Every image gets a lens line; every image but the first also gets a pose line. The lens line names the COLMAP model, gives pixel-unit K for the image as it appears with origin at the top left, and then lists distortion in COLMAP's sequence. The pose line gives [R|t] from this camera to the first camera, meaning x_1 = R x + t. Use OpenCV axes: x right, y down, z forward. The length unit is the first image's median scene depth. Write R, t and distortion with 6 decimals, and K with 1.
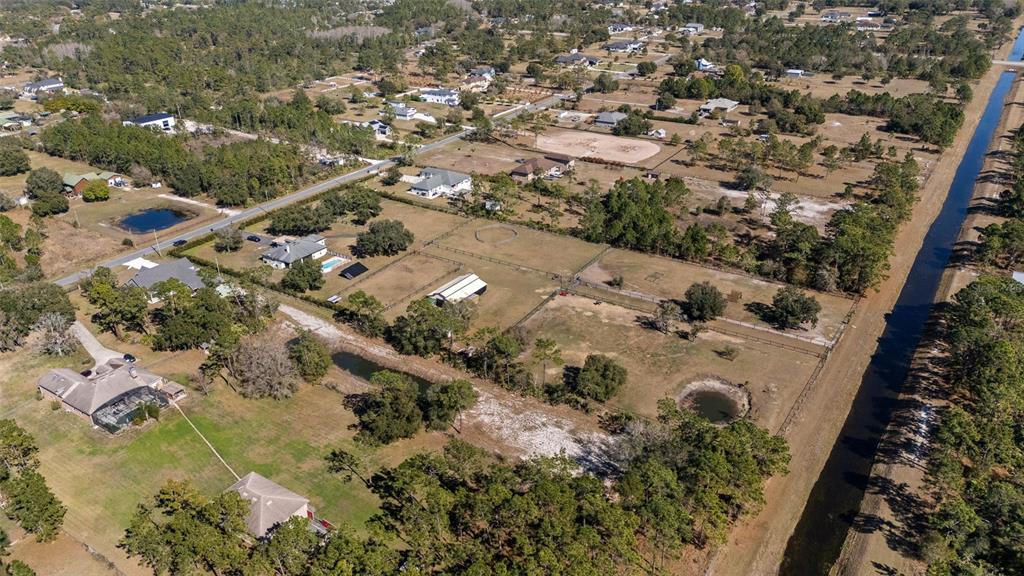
lens RADIAL K [[750.4, 0, 512.0], [0, 750.4, 288.0], [0, 0, 1]] dist [0.079384, -0.107063]
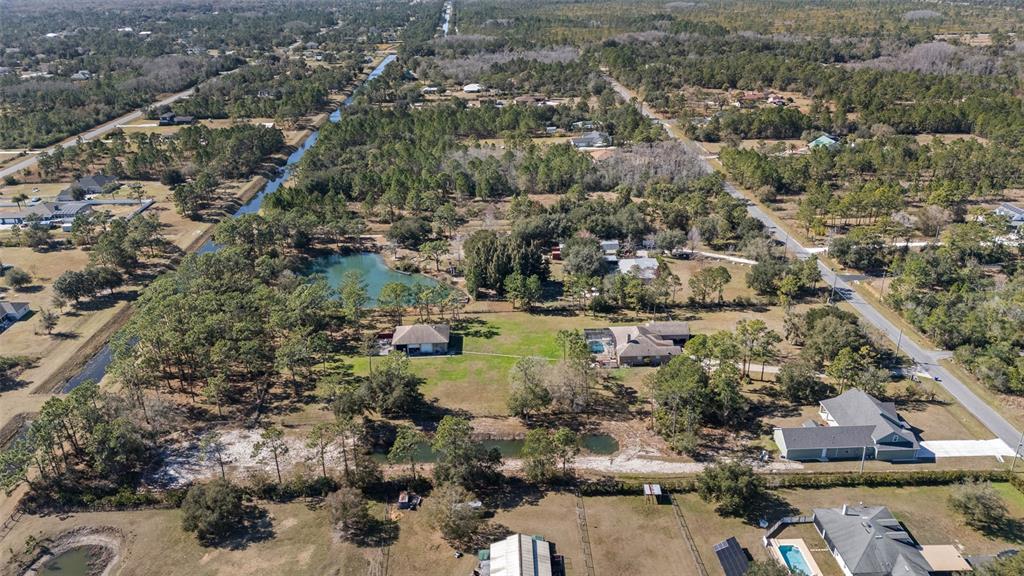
lens RADIAL K [[739.9, 0, 512.0], [0, 739.9, 288.0], [0, 0, 1]] dist [0.009070, -0.001079]
pose [[-0.807393, 0.258287, -0.530476, 0.145553], [-0.238989, 0.678865, 0.694282, -0.446641], [0.539445, 0.687336, -0.486383, 0.915942]]
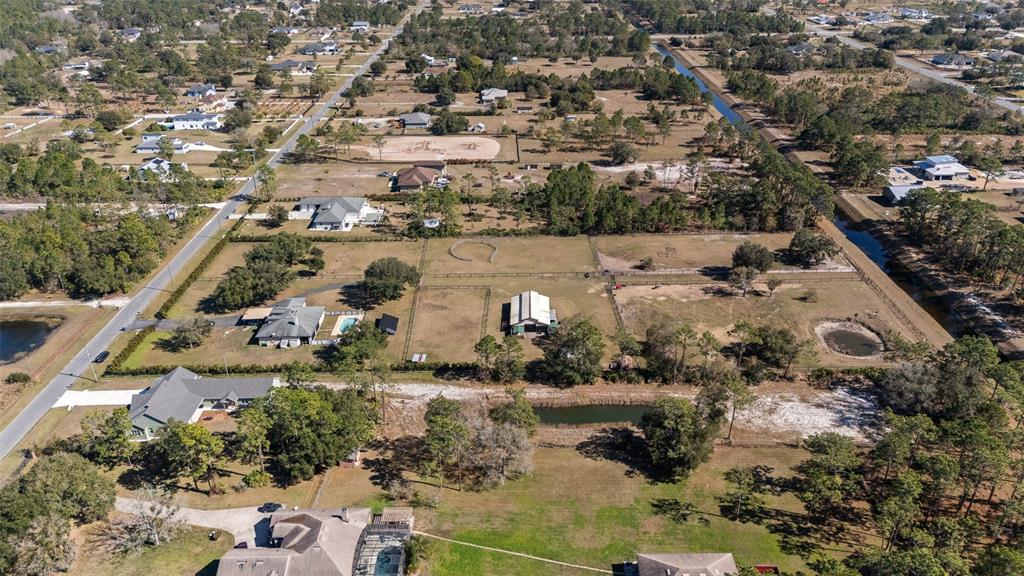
lens RADIAL K [[750.4, 0, 512.0], [0, 750.4, 288.0], [0, 0, 1]] dist [0.079384, -0.107063]
pose [[0.831657, -0.239689, 0.500896, -0.443884], [0.240571, 0.968518, 0.064025, -0.072391], [-0.500472, 0.067254, 0.863136, 0.180241]]
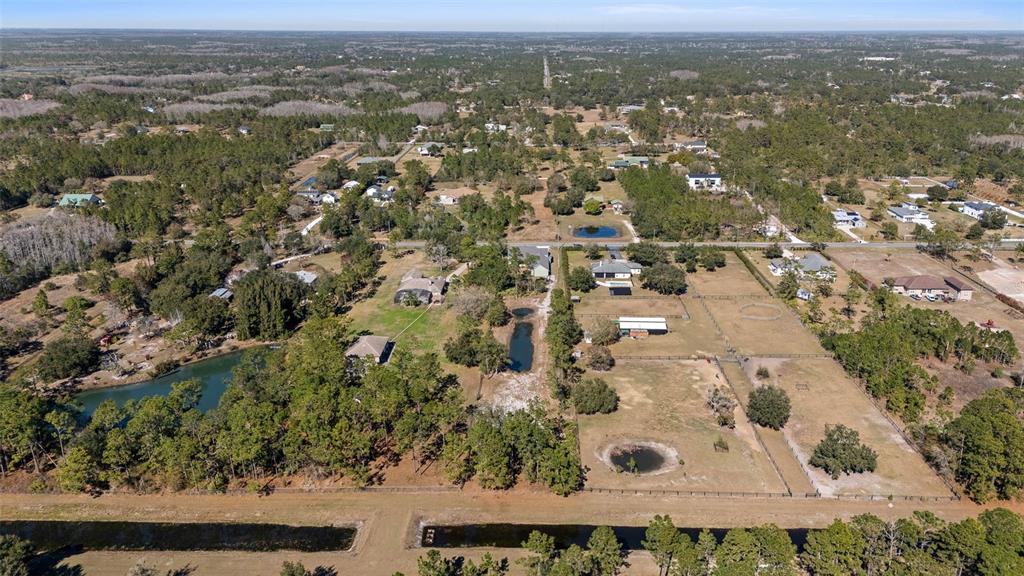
lens RADIAL K [[750.4, 0, 512.0], [0, 750.4, 288.0], [0, 0, 1]] dist [0.079384, -0.107063]
pose [[0.516960, 0.290380, -0.805253, 0.626031], [-0.378134, 0.921413, 0.089512, -0.063884], [0.767963, 0.258219, 0.586136, 0.102912]]
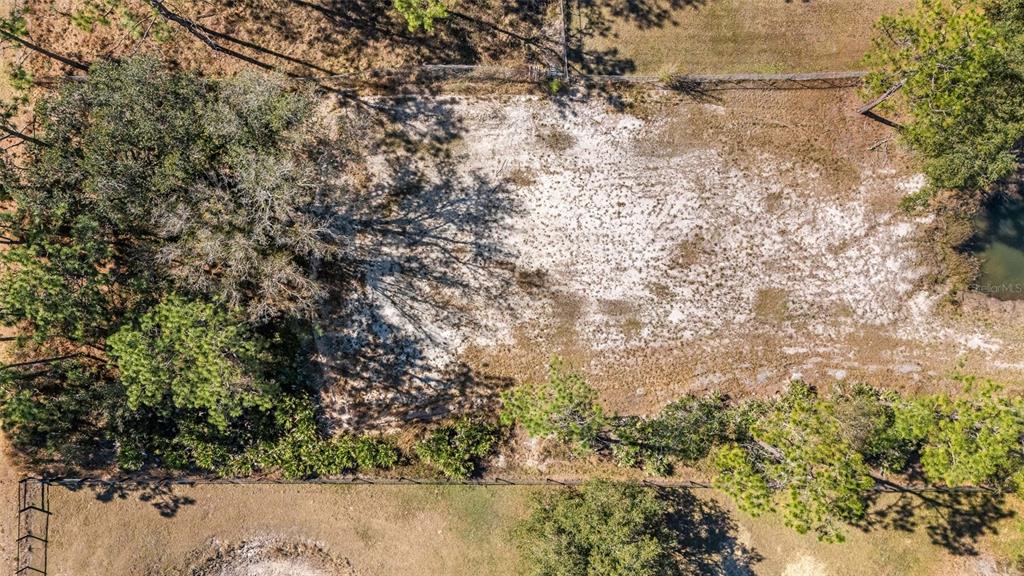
lens RADIAL K [[750.4, 0, 512.0], [0, 750.4, 288.0], [0, 0, 1]] dist [0.079384, -0.107063]
pose [[-0.832307, 0.553362, 0.032473, 0.051557], [-0.220765, -0.384648, 0.896275, -0.056259], [0.508456, 0.738808, 0.442308, 0.506932]]
